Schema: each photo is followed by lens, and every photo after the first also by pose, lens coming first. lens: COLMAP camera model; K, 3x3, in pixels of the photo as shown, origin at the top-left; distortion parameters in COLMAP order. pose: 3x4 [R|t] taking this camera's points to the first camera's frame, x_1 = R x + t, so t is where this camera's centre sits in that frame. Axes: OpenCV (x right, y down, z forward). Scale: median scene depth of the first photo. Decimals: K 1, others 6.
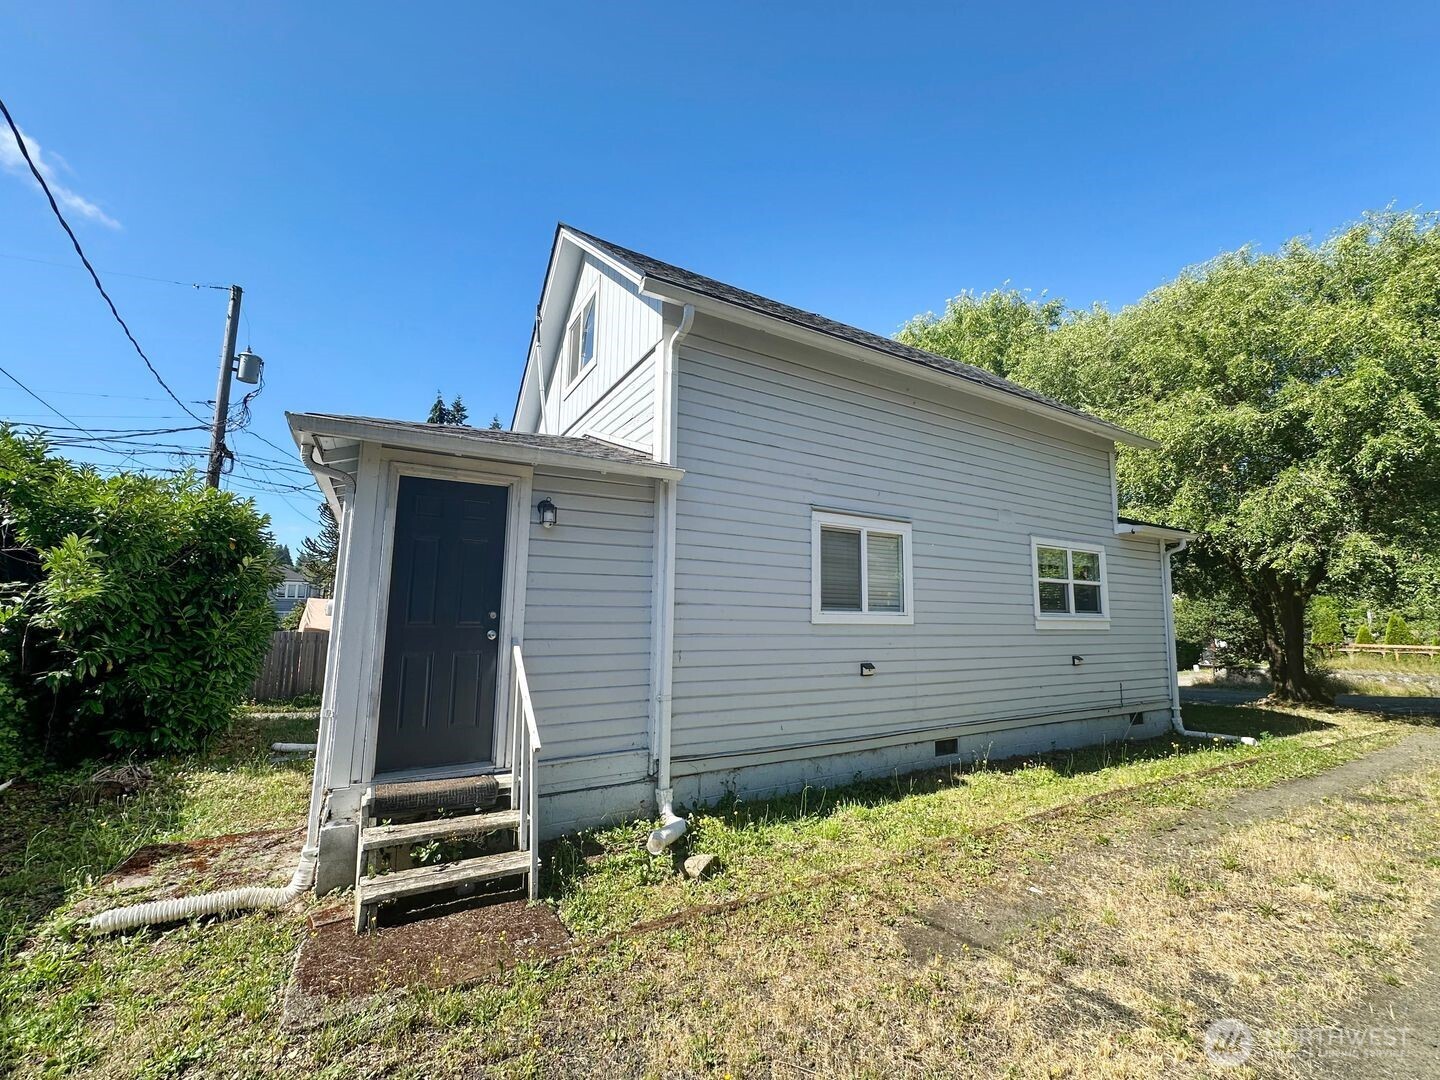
lens RADIAL K [[575.4, 0, 720.4], [0, 575.4, 530.2], [0, 0, 1]] dist [-0.003410, 0.000877]
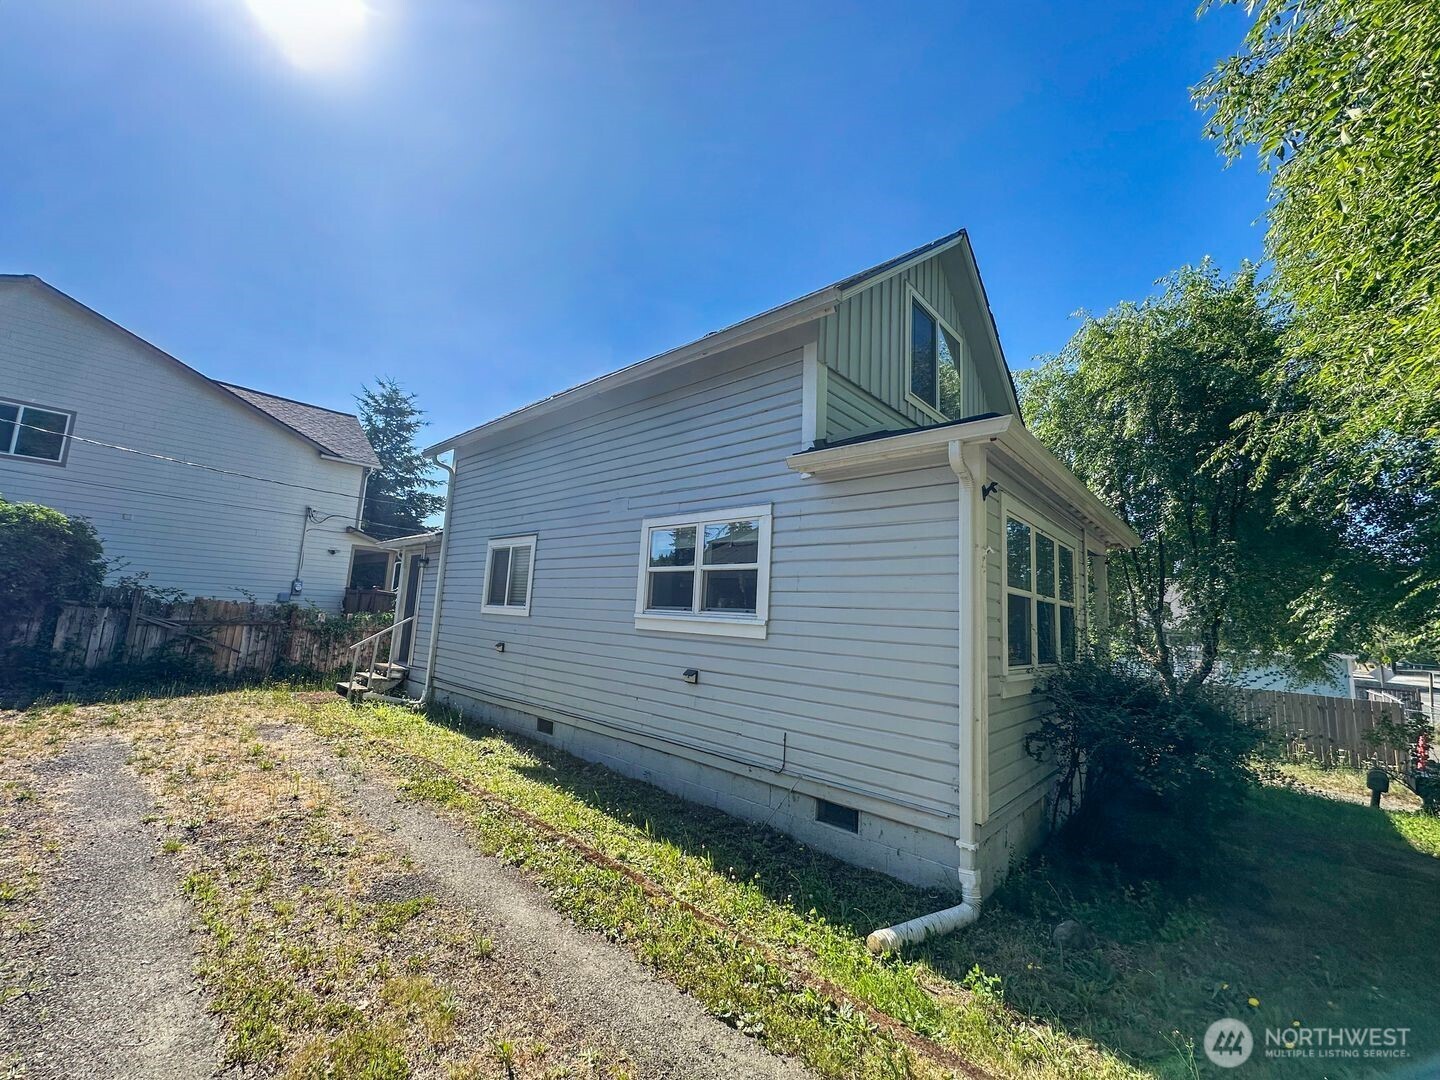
lens RADIAL K [[575.4, 0, 718.3], [0, 575.4, 543.8], [0, 0, 1]] dist [-0.003410, 0.000877]
pose [[0.311483, -0.135241, -0.940579, 1.376705], [0.071166, 0.990361, -0.118832, 0.155025], [0.947583, -0.029923, 0.318105, 0.833182]]
